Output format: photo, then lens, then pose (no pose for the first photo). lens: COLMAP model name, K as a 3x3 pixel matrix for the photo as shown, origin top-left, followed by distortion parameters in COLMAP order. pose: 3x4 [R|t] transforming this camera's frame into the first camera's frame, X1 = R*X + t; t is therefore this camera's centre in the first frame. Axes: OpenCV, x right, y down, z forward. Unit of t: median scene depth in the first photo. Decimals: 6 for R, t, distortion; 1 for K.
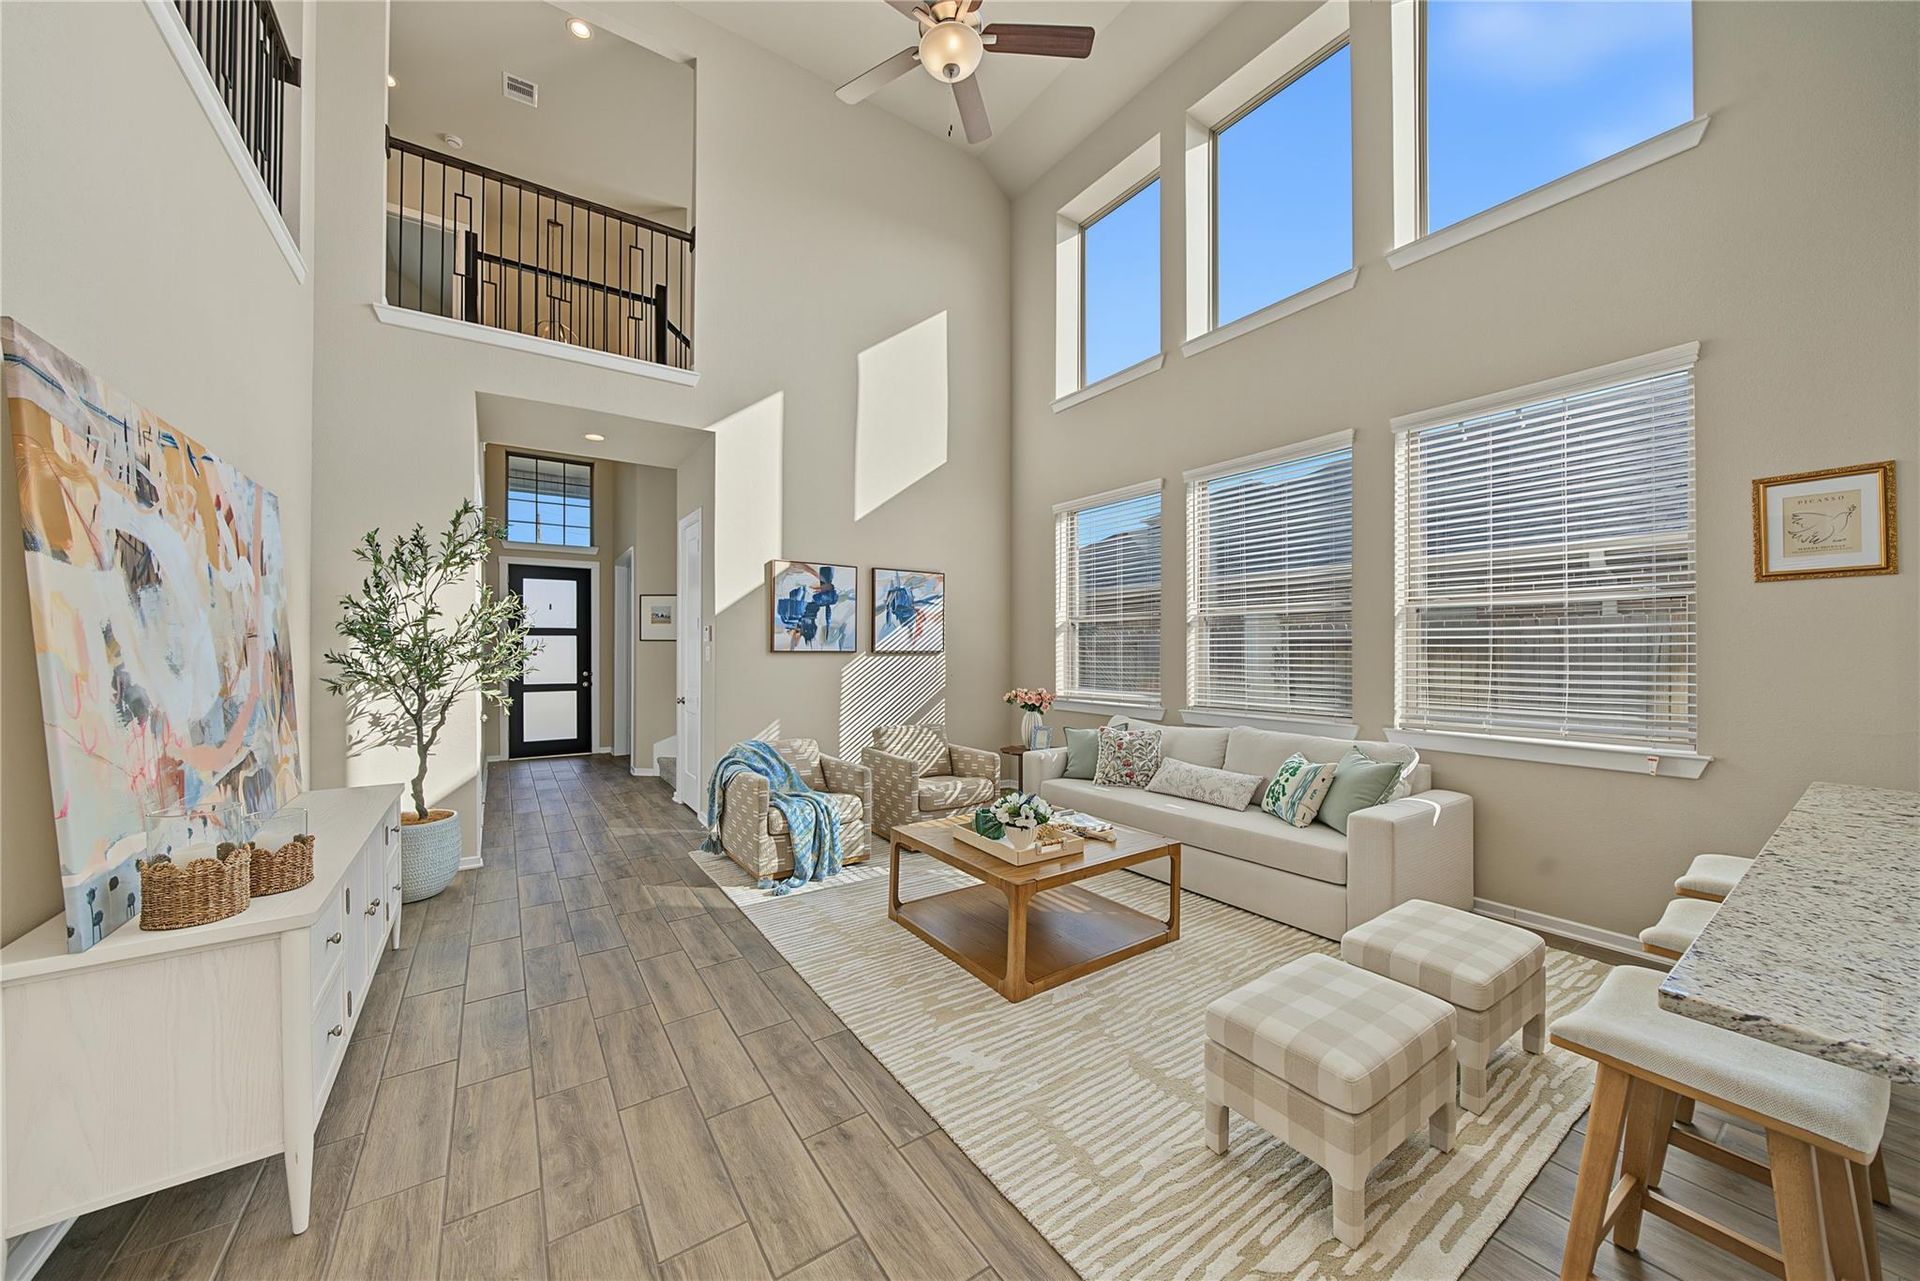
lens RADIAL K [[672.3, 0, 960.0], [0, 672.3, 640.5], [0, 0, 1]] dist [0.000059, 0.000072]
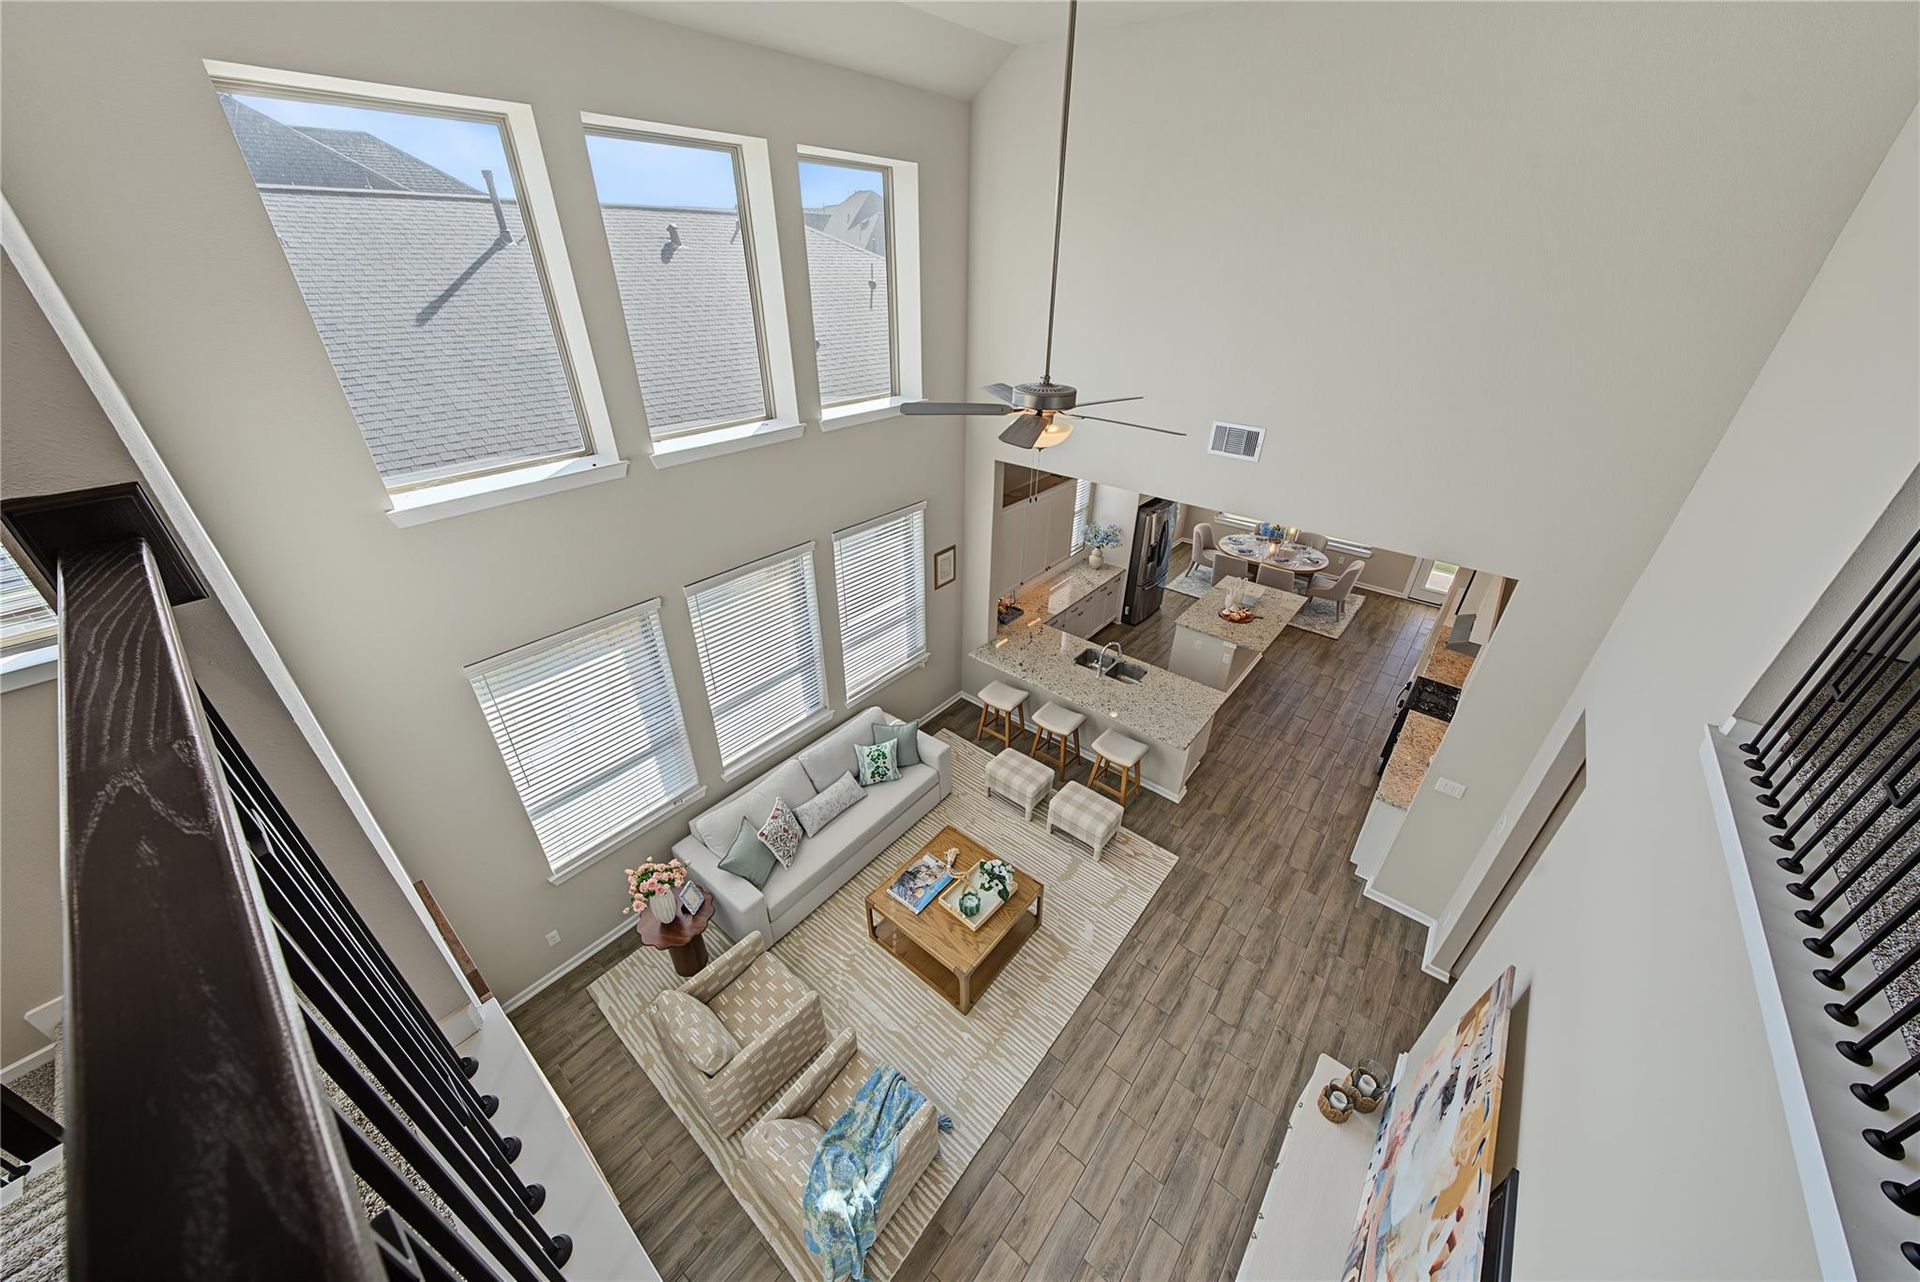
lens RADIAL K [[672.3, 0, 960.0], [0, 672.3, 641.0], [0, 0, 1]] dist [0.000059, 0.000072]
pose [[-0.278173, -0.488359, 0.827119, -1.226572], [-0.017943, 0.863597, 0.503863, -1.365521], [-0.960363, 0.125320, -0.248992, 1.744663]]
